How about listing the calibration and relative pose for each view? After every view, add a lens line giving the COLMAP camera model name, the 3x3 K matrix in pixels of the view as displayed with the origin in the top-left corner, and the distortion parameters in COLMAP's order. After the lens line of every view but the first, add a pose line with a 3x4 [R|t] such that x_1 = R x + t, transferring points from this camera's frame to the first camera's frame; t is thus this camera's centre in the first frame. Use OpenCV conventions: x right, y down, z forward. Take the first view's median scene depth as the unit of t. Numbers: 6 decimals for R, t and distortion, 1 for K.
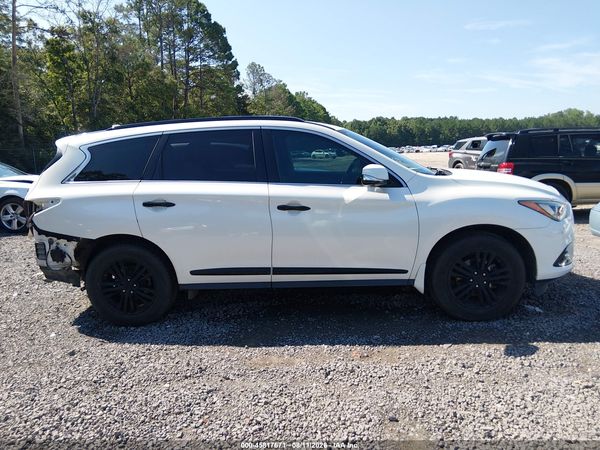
lens RADIAL K [[470.5, 0, 303.9], [0, 470.5, 226.2], [0, 0, 1]] dist [0.074042, -0.109239]
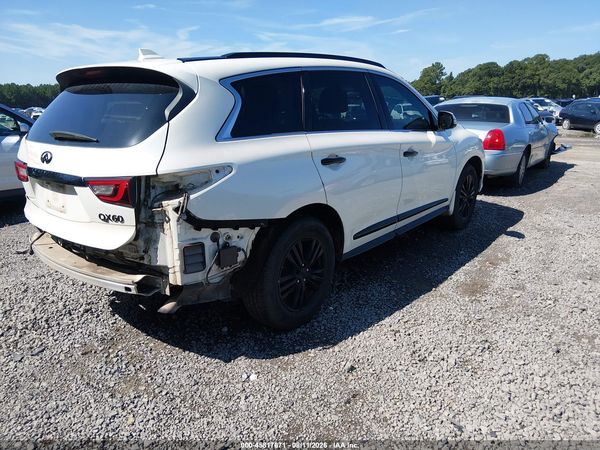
lens RADIAL K [[470.5, 0, 301.8], [0, 470.5, 222.5], [0, 0, 1]] dist [0.074042, -0.109239]
pose [[0.570573, -0.177144, 0.801914, -0.963435], [0.134425, 0.983435, 0.121597, -0.045946], [-0.810171, 0.038417, 0.584934, 0.557983]]
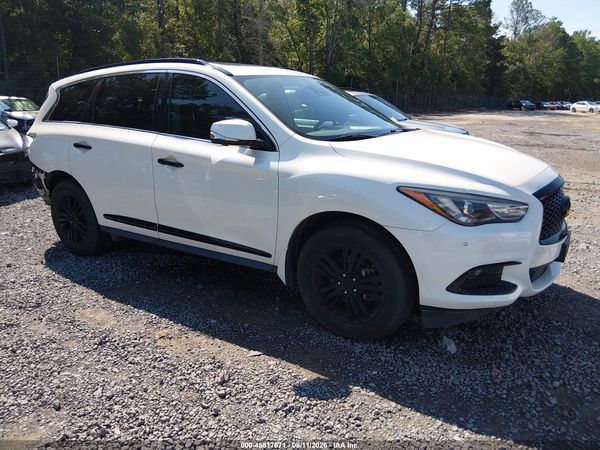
lens RADIAL K [[470.5, 0, 299.1], [0, 470.5, 223.2], [0, 0, 1]] dist [0.074042, -0.109239]
pose [[0.861234, 0.164132, -0.480976, 0.615296], [-0.115021, 0.984806, 0.130107, -0.067990], [0.495022, -0.056730, 0.867026, 0.305204]]
